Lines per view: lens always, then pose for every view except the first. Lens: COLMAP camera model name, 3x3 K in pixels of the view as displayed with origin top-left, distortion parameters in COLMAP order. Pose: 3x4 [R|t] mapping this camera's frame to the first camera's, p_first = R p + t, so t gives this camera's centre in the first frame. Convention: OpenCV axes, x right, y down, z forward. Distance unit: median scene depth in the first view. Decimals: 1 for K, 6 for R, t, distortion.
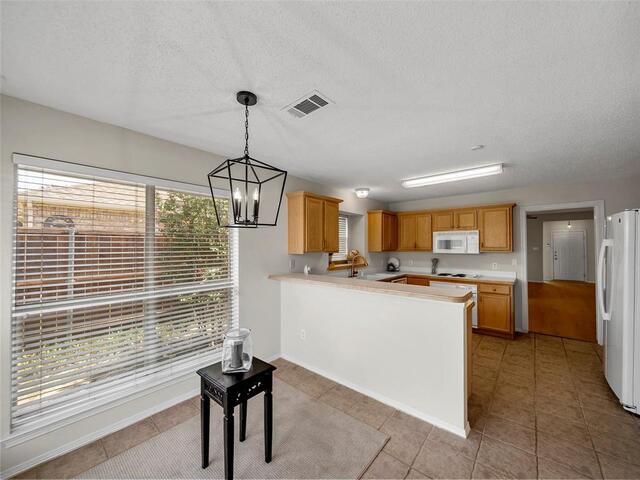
lens RADIAL K [[249.0, 0, 323.2], [0, 249.0, 242.1], [0, 0, 1]] dist [-0.001443, -0.000331]
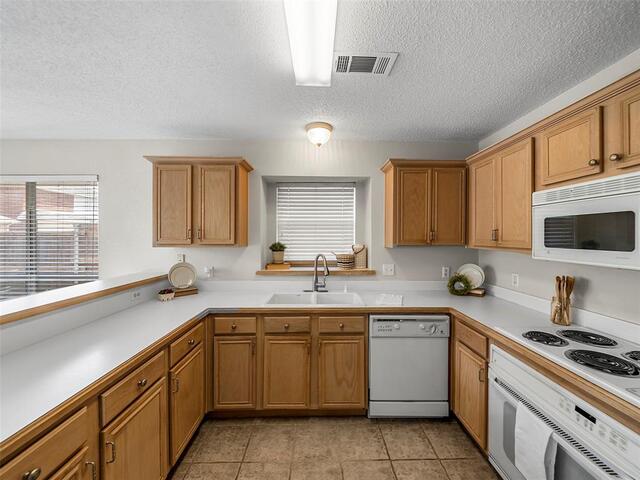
lens RADIAL K [[252.9, 0, 322.1], [0, 252.9, 236.7], [0, 0, 1]] dist [-0.002202, -0.000196]
pose [[0.659622, 0.004244, -0.751586, 0.545992], [0.008523, 0.999878, 0.013127, 0.009253], [0.751549, -0.015065, 0.659505, 0.634643]]
